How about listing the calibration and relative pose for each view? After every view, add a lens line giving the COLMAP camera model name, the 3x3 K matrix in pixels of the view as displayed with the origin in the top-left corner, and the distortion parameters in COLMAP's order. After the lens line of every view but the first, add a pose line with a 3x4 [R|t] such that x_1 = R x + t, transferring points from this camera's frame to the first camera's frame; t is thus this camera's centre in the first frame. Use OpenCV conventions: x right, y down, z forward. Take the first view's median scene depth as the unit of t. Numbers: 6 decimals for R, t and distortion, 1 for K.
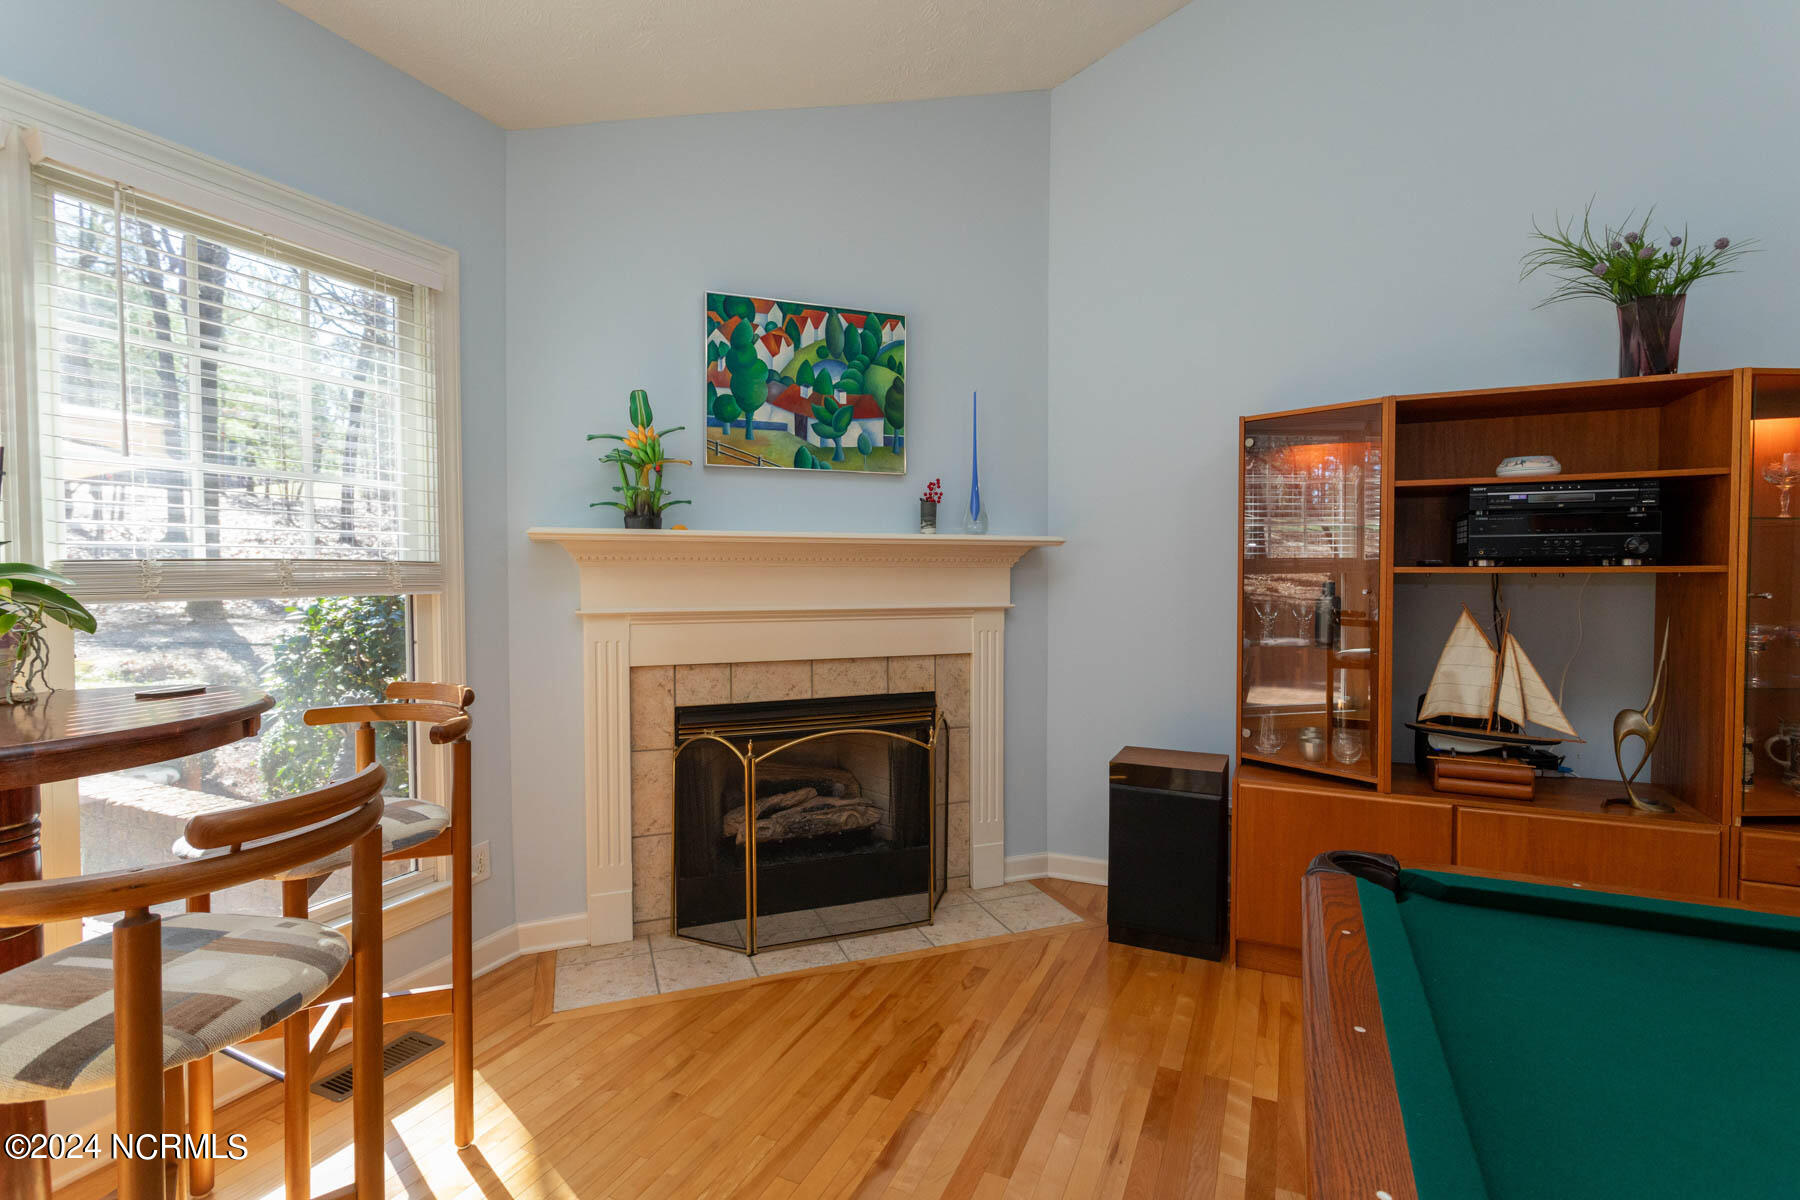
lens RADIAL K [[844.6, 0, 896.0], [0, 844.6, 592.4], [0, 0, 1]] dist [-0.003541, 0.001040]
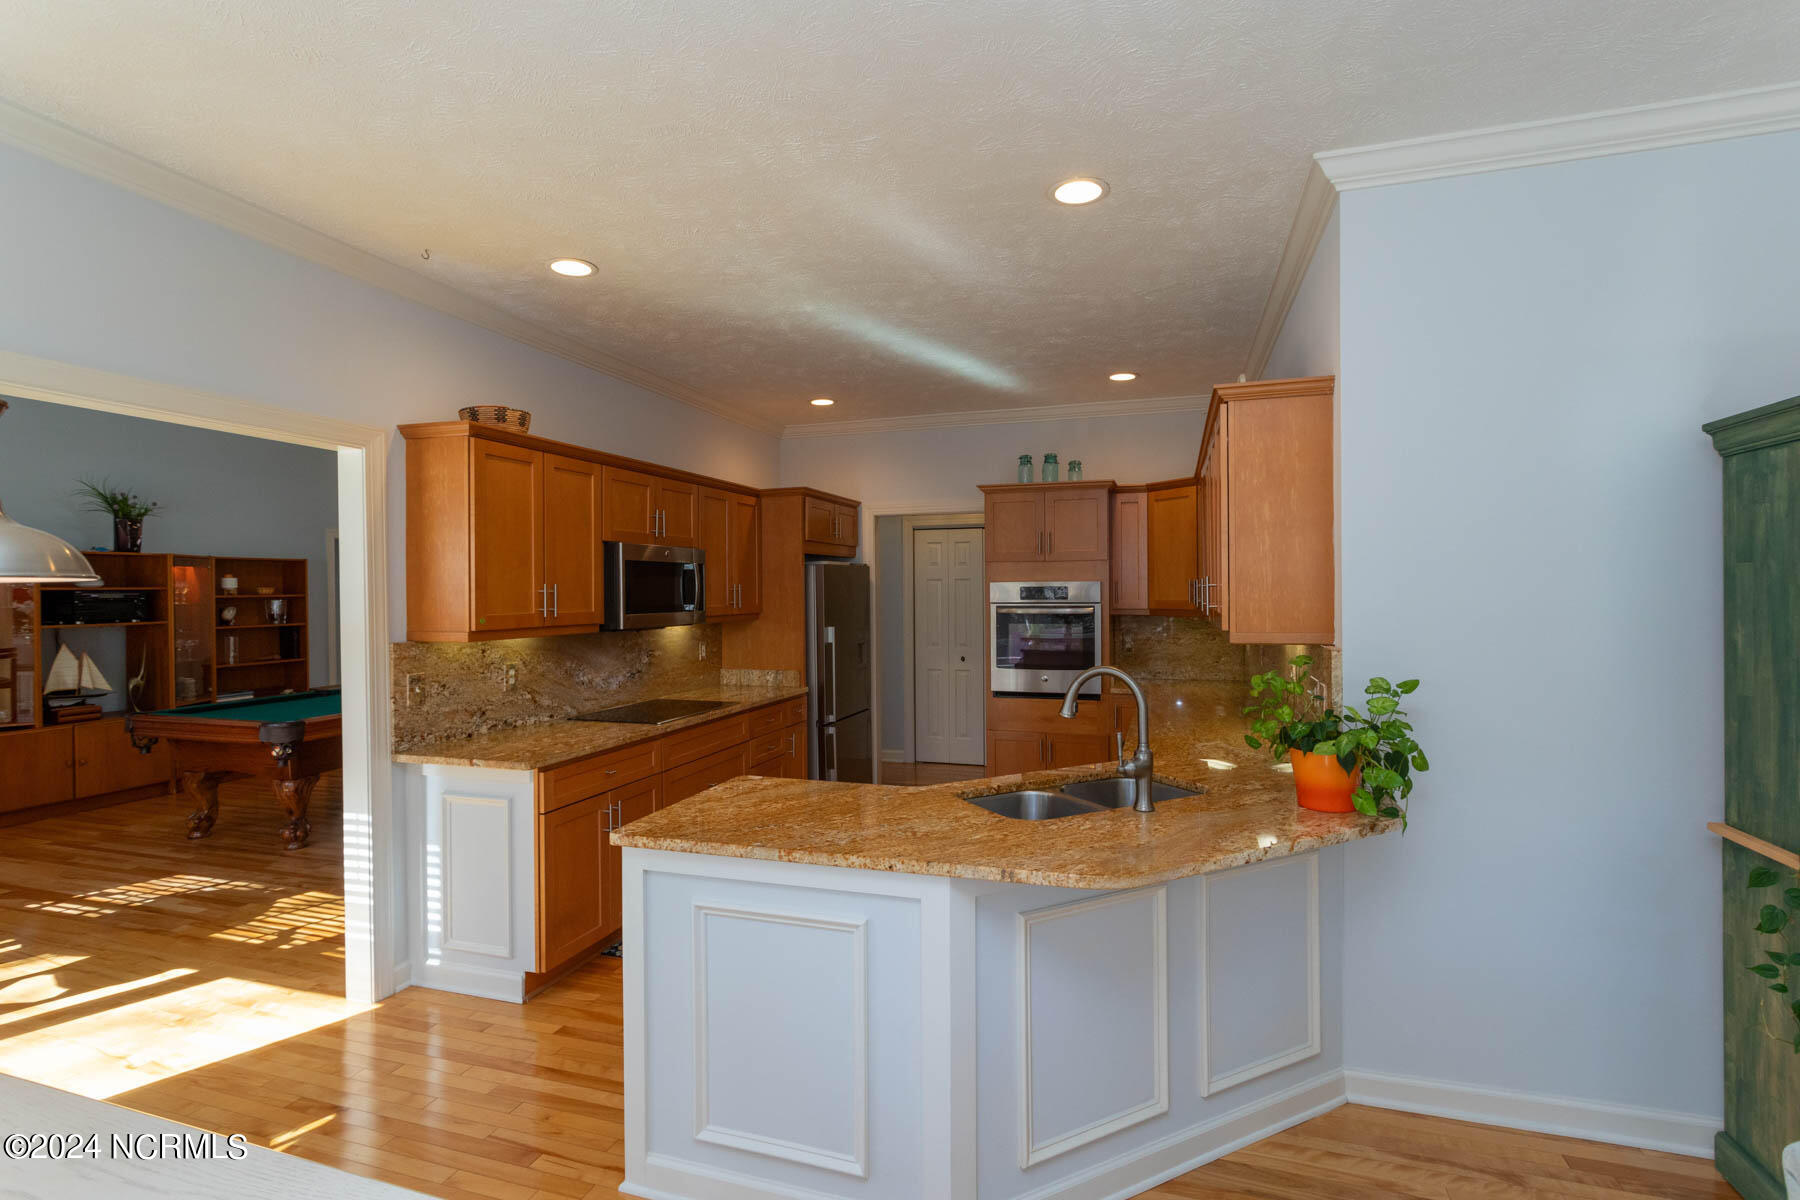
lens RADIAL K [[844.6, 0, 896.0], [0, 844.6, 592.4], [0, 0, 1]] dist [-0.003541, 0.001040]
pose [[-0.125049, -0.001042, 0.992150, -1.574185], [0.035813, 0.999343, 0.005564, -0.041189], [-0.991504, 0.036228, -0.124930, -0.803044]]
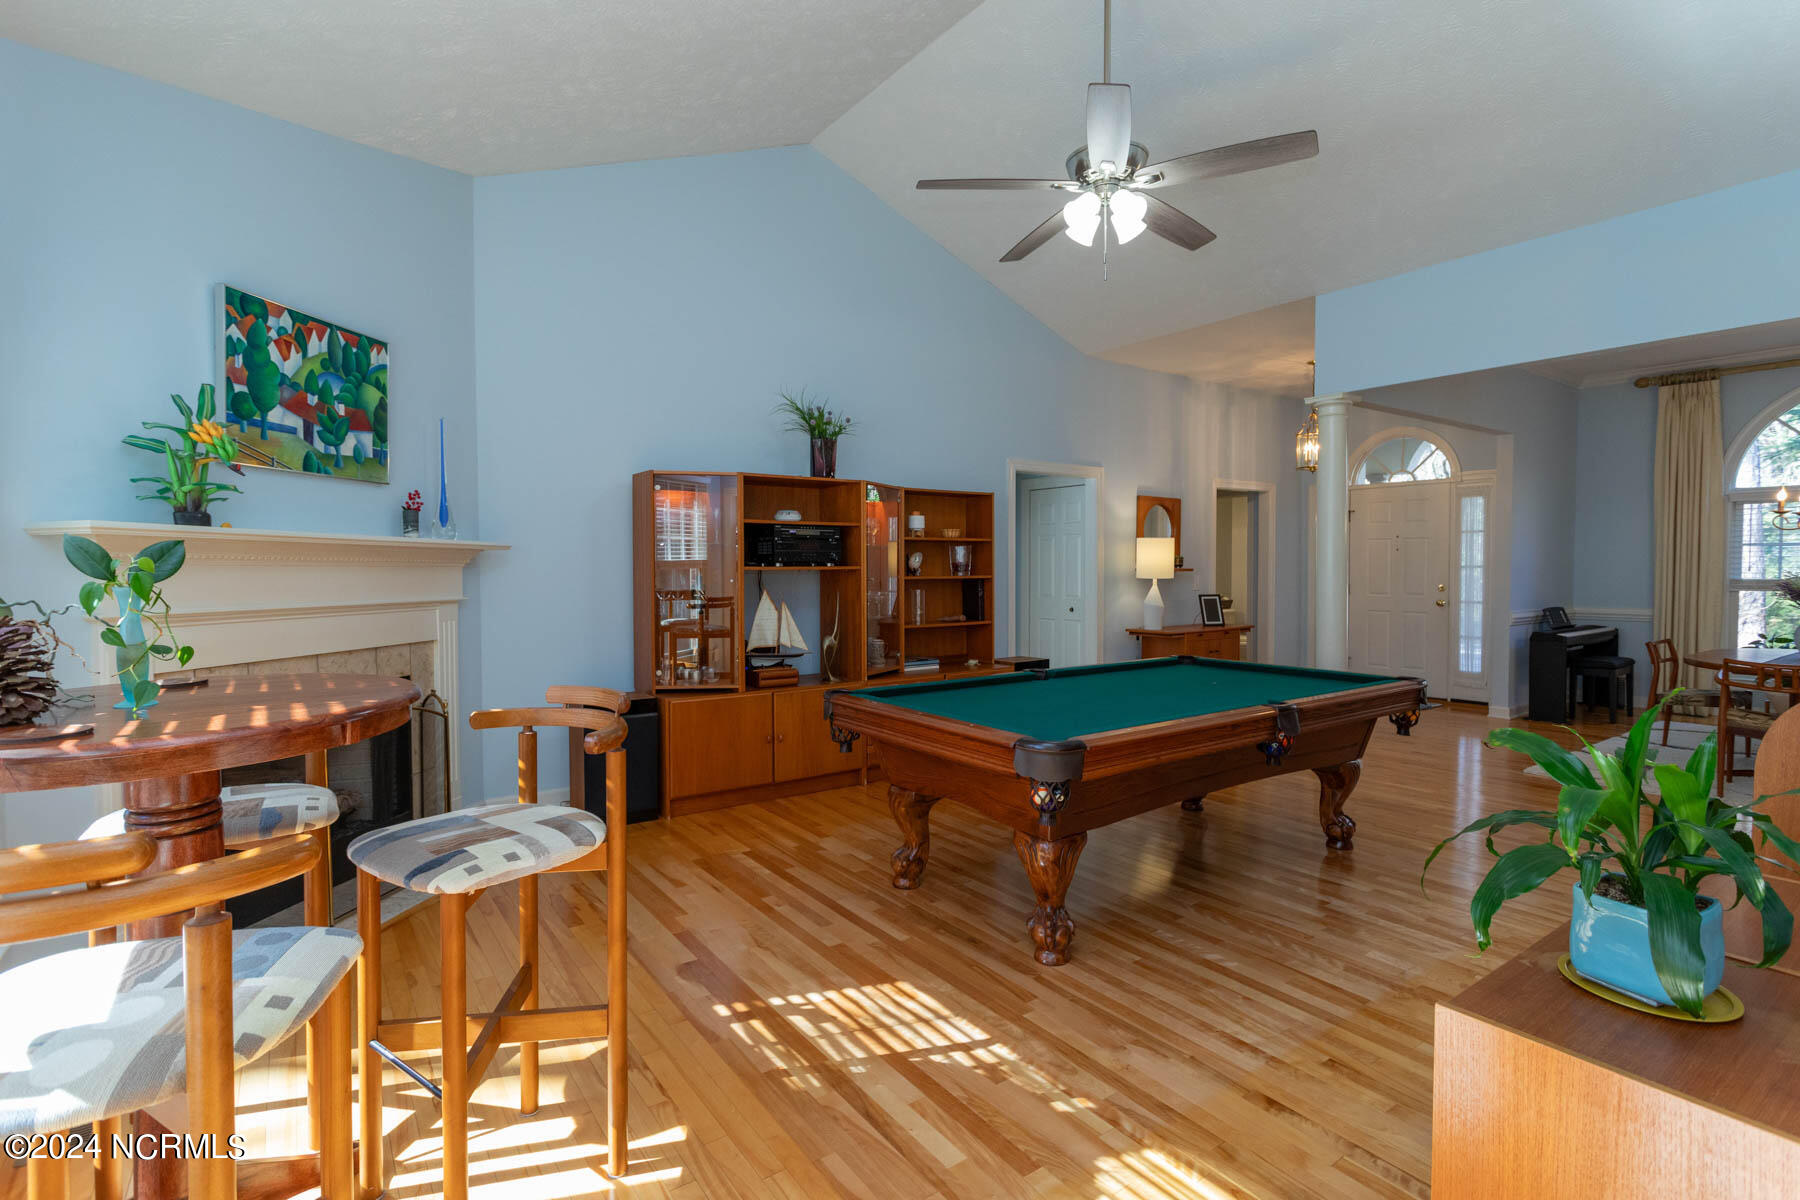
lens RADIAL K [[844.6, 0, 896.0], [0, 844.6, 592.4], [0, 0, 1]] dist [-0.003541, 0.001040]
pose [[0.493106, -0.025545, 0.869594, -0.681659], [0.024407, 0.999582, 0.015524, 0.003699], [-0.869627, 0.013569, 0.493523, -0.148220]]
